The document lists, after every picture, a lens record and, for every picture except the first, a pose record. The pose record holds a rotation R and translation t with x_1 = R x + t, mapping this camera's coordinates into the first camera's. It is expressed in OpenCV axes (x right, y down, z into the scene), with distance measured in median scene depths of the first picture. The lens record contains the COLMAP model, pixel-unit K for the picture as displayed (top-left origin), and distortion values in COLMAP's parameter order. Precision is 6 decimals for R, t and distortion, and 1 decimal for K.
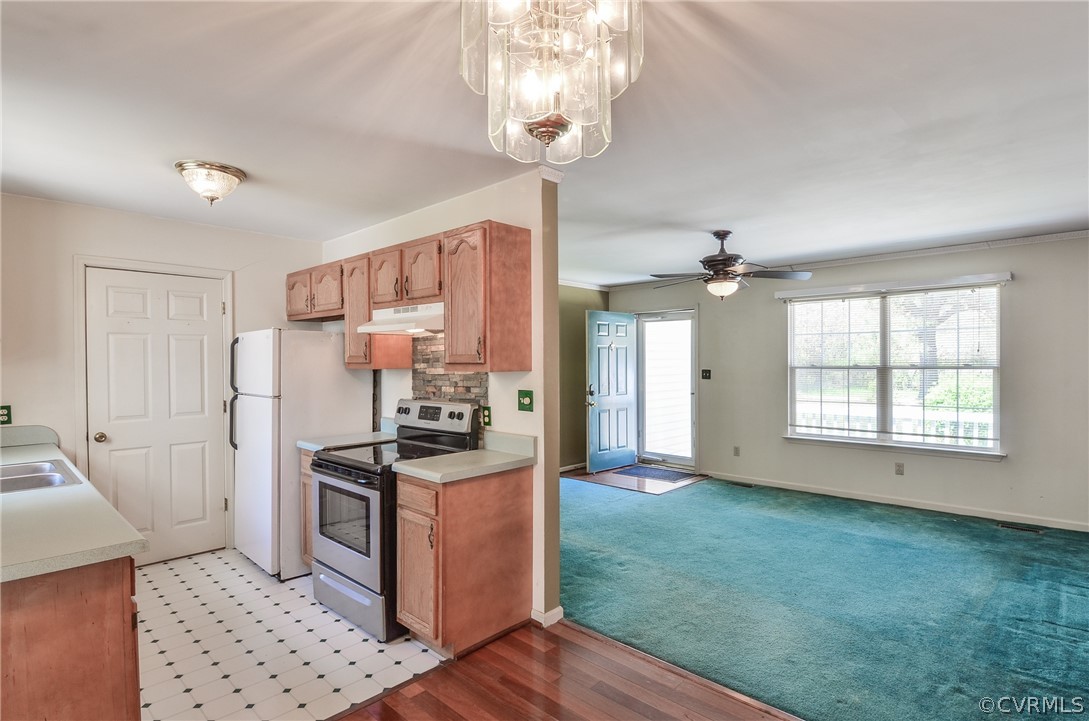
lens RADIAL K [[545.4, 0, 535.6], [0, 545.4, 367.1], [0, 0, 1]] dist [-0.000141, -0.012946]
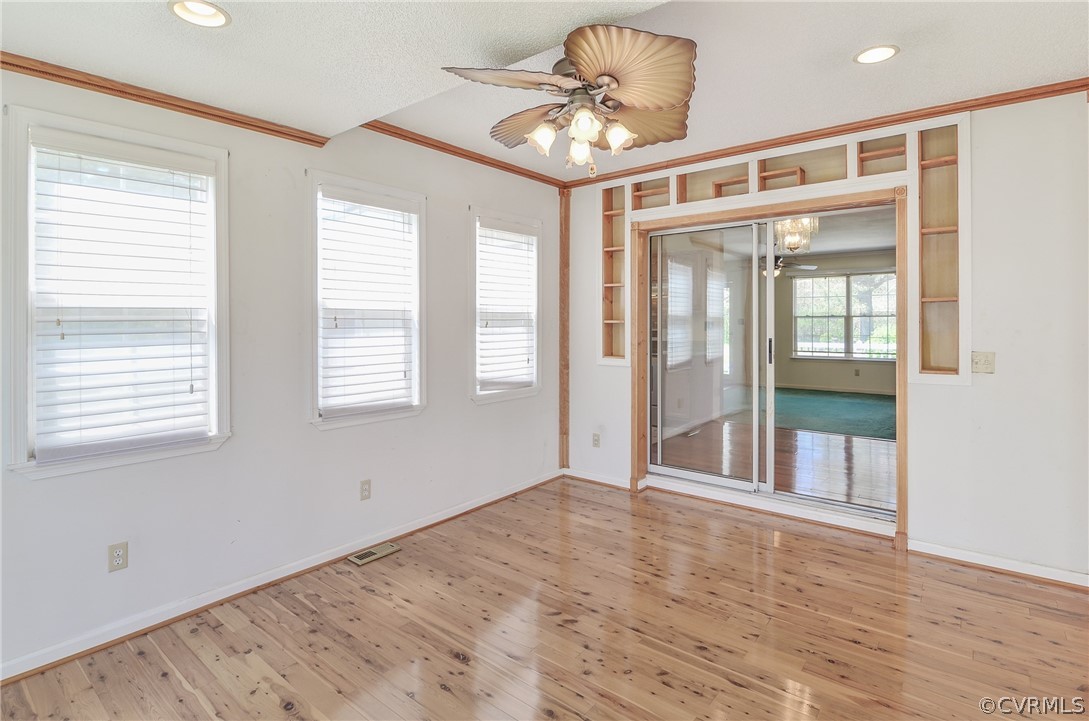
lens RADIAL K [[537.4, 0, 540.5], [0, 537.4, 320.5], [0, 0, 1]] dist [-0.001058, -0.010781]
pose [[0.996398, 0.002499, 0.084758, -0.639734], [-0.001497, 0.999928, -0.011877, 0.046468], [-0.084782, 0.011707, 0.996331, -0.829615]]
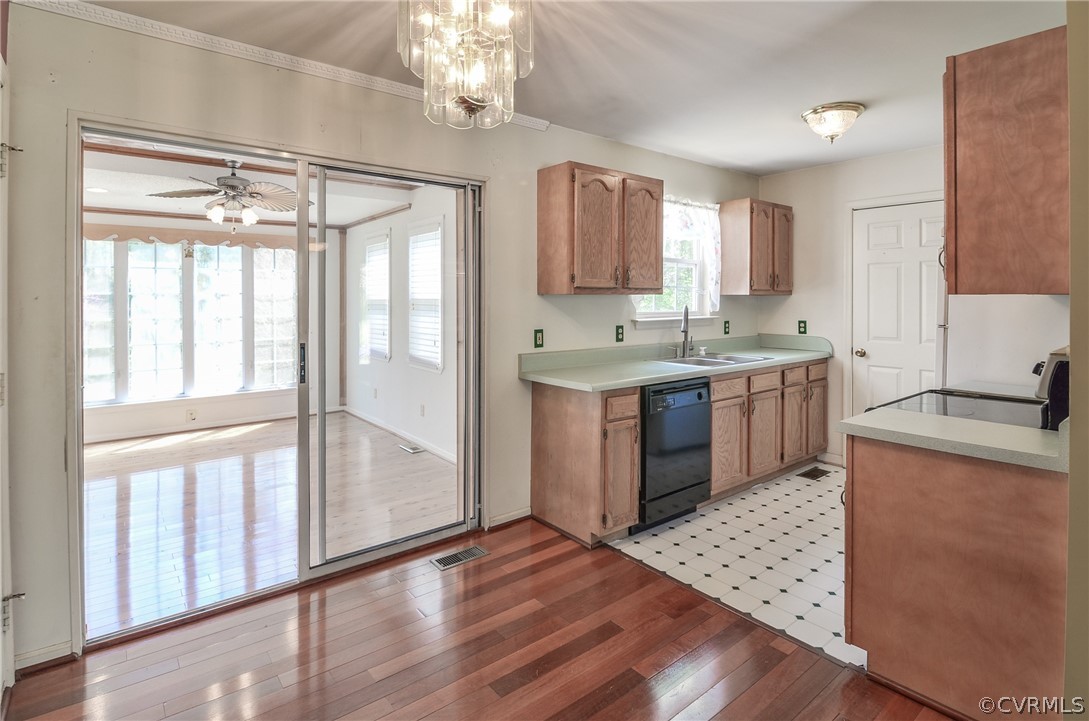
lens RADIAL K [[545.3, 0, 544.0], [0, 545.3, 300.4], [0, 0, 1]] dist [0.001021, -0.016095]
pose [[-0.124712, 0.007821, -0.992162, 0.384481], [-0.011923, 0.999885, 0.009381, 0.010715], [0.992121, 0.012999, -0.124604, 0.386484]]
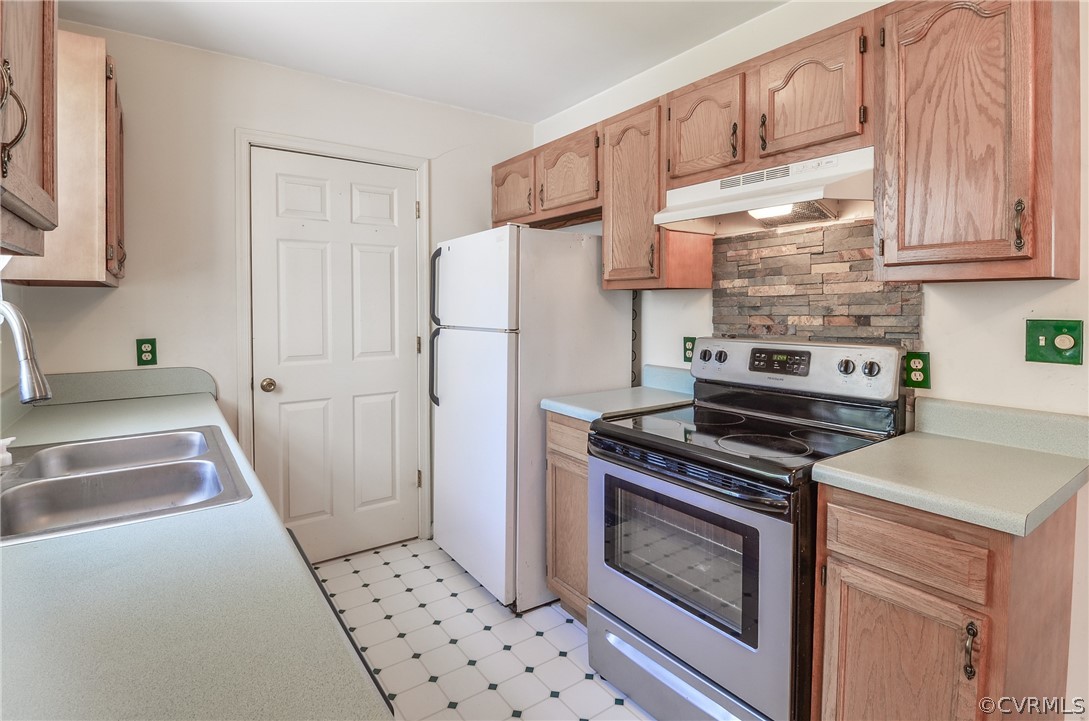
lens RADIAL K [[544.4, 0, 539.4], [0, 544.4, 315.1], [0, 0, 1]] dist [0.002109, -0.011130]
pose [[0.980951, 0.005563, -0.194177, -0.261607], [-0.004342, 0.999968, 0.006715, 0.025888], [0.194208, -0.005744, 0.980943, 0.305205]]
